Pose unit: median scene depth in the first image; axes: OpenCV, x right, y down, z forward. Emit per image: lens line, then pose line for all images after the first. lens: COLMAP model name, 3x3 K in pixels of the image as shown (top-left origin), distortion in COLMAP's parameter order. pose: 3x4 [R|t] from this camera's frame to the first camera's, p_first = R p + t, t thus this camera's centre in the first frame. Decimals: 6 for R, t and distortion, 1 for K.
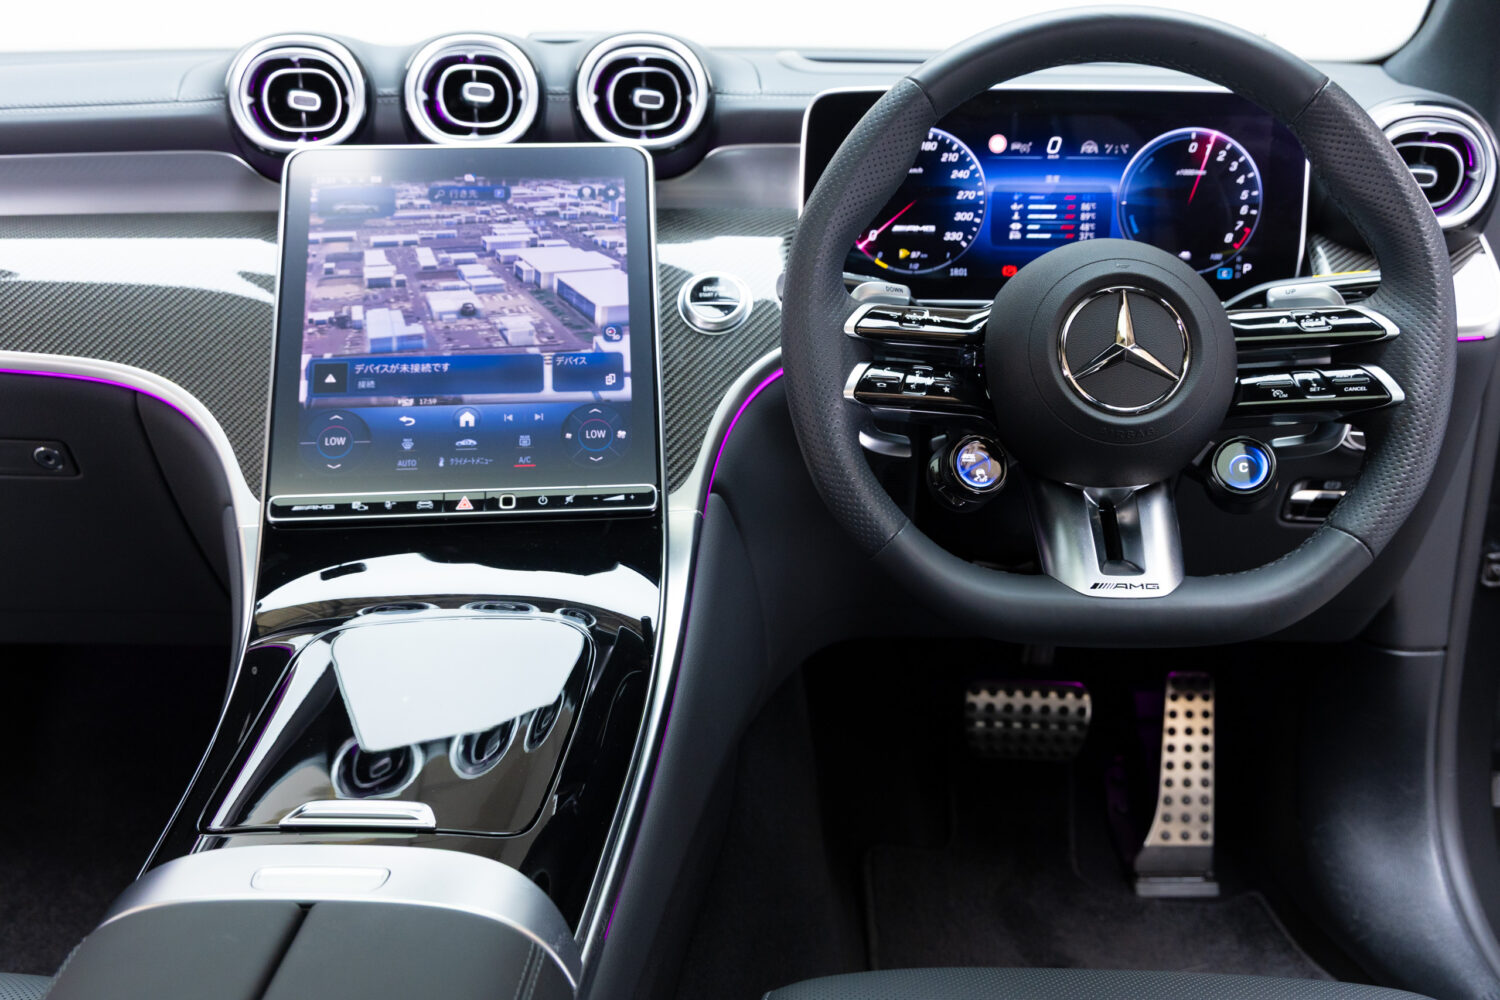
lens RADIAL K [[1504.0, 0, 769.2], [0, 1504.0, 509.9], [0, 0, 1]] dist [0.035854, 0.000000]
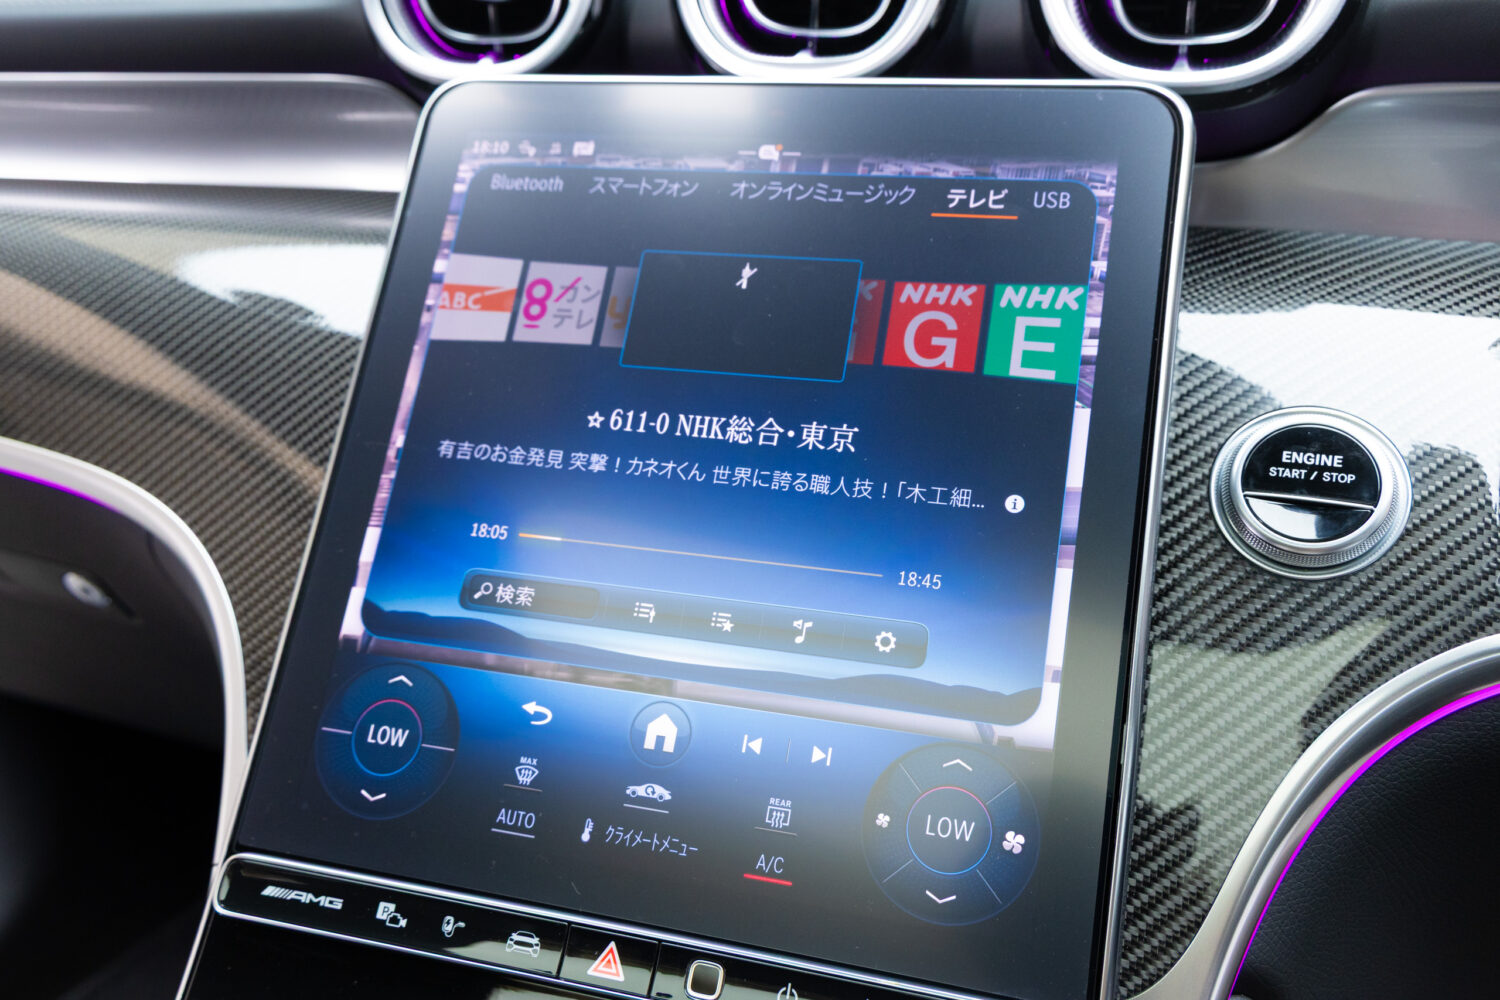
lens RADIAL K [[1396.5, 0, 742.2], [0, 1396.5, 500.6], [0, 0, 1]] dist [0.040196, 0.005781]
pose [[0.927619, 0.129815, -0.350245, -0.045059], [-0.102590, 0.990150, 0.095281, -0.158014], [0.359164, -0.052452, 0.931799, 0.607122]]
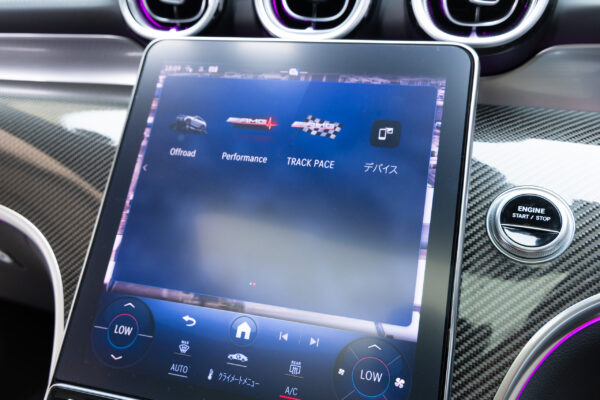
lens RADIAL K [[558.6, 0, 304.2], [0, 558.6, 201.5], [0, 0, 1]] dist [0.040196, 0.005781]
pose [[0.932974, 0.130607, -0.335411, -0.051466], [-0.105796, 0.990188, 0.091292, -0.170236], [0.344044, -0.049688, 0.937638, 0.645869]]
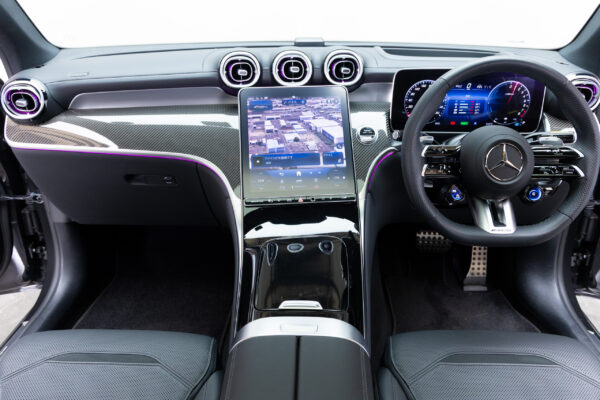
lens RADIAL K [[462.3, 0, 304.3], [0, 462.3, 203.7], [0, 0, 1]] dist [-0.031838, 0.047017]
pose [[0.999990, -0.001289, -0.004168, -0.174237], [0.001836, 0.990975, 0.134037, -0.125544], [0.003957, -0.134044, 0.990968, -0.037109]]
